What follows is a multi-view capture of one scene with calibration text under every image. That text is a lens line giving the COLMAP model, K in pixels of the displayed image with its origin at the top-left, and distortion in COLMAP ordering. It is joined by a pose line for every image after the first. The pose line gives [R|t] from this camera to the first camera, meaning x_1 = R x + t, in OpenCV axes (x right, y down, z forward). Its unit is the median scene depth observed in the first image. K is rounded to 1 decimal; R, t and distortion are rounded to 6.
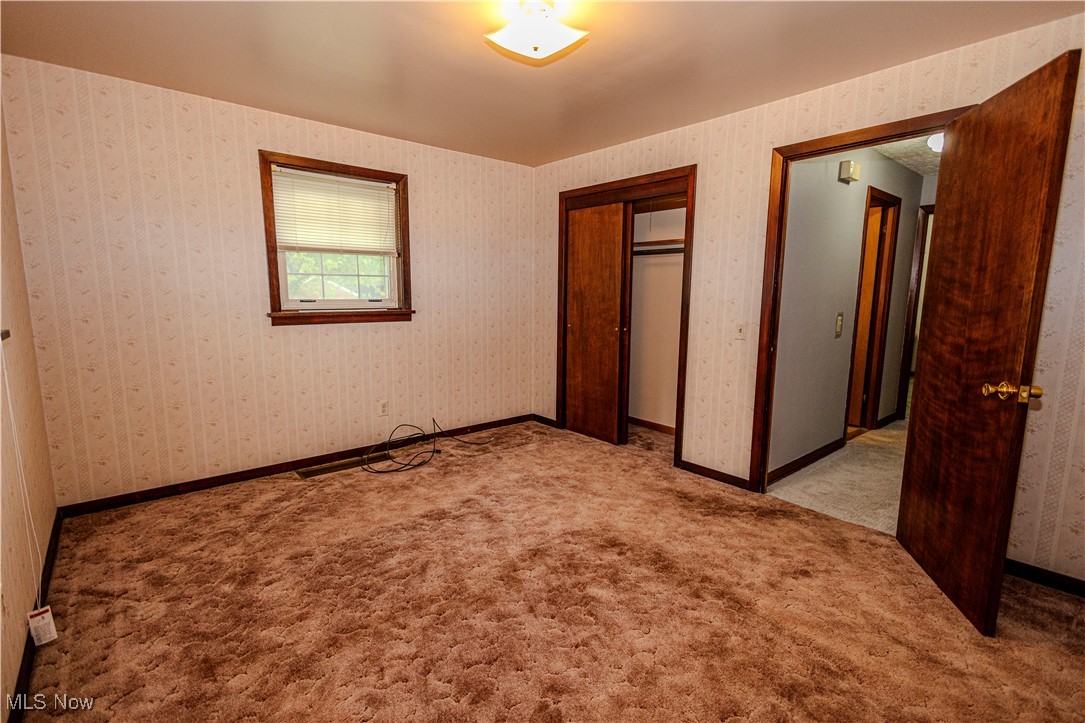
lens RADIAL K [[497.8, 0, 540.5], [0, 497.8, 361.1], [0, 0, 1]] dist [0.003130, 0.000098]
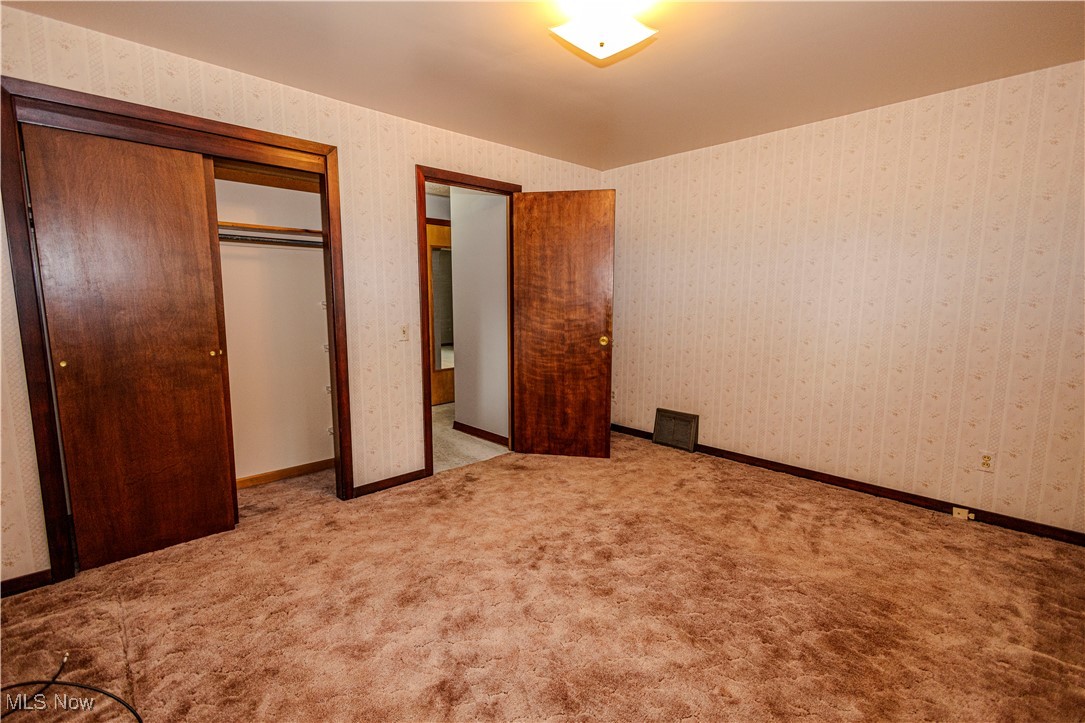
lens RADIAL K [[497.8, 0, 543.3], [0, 497.8, 362.4], [0, 0, 1]] dist [0.003130, 0.000098]
pose [[-0.073358, -0.140973, 0.987292, -0.607099], [0.137224, 0.979116, 0.150002, -0.108231], [-0.987820, 0.146484, -0.052481, 0.731625]]
